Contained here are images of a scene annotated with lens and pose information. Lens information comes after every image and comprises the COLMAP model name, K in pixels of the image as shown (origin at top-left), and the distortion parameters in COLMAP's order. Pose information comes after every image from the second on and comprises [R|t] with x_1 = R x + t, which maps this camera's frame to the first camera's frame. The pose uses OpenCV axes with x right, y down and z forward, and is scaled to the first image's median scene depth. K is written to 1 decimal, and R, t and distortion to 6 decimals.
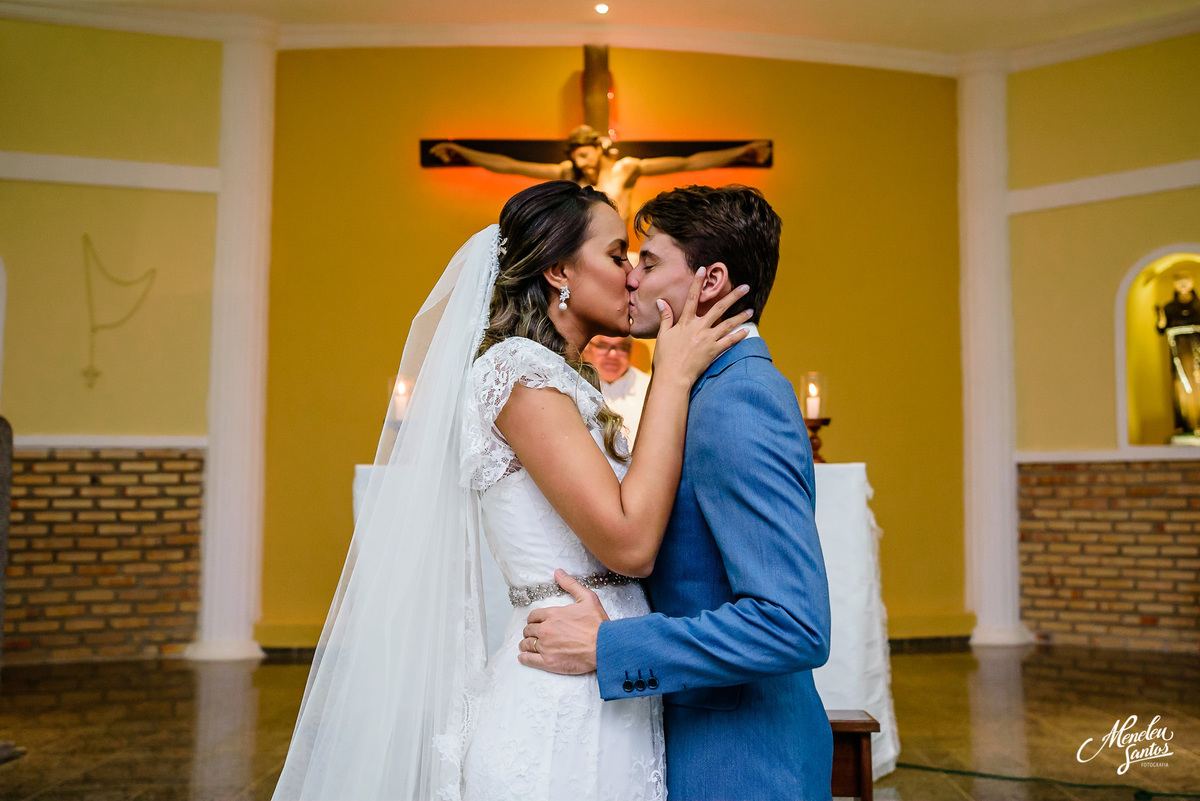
lens RADIAL K [[1142.5, 0, 600.2], [0, 1142.5, 400.7], [0, 0, 1]] dist [0.044103, 0.000000]
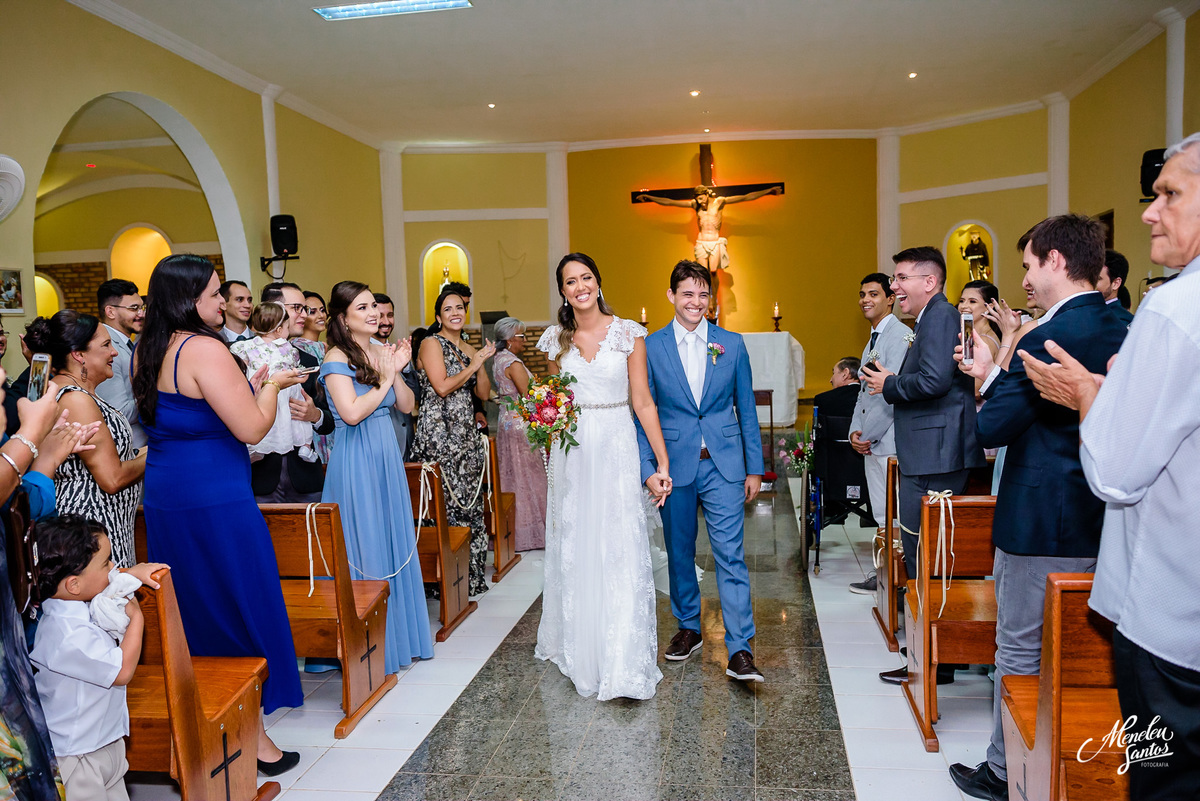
lens RADIAL K [[998.0, 0, 598.9], [0, 998.0, 402.5], [0, 0, 1]] dist [0.012587, 0.001488]
pose [[0.991379, -0.022040, -0.129162, 0.033081], [0.042095, 0.987069, 0.154670, -0.122260], [0.124083, -0.158774, 0.979487, -1.103730]]
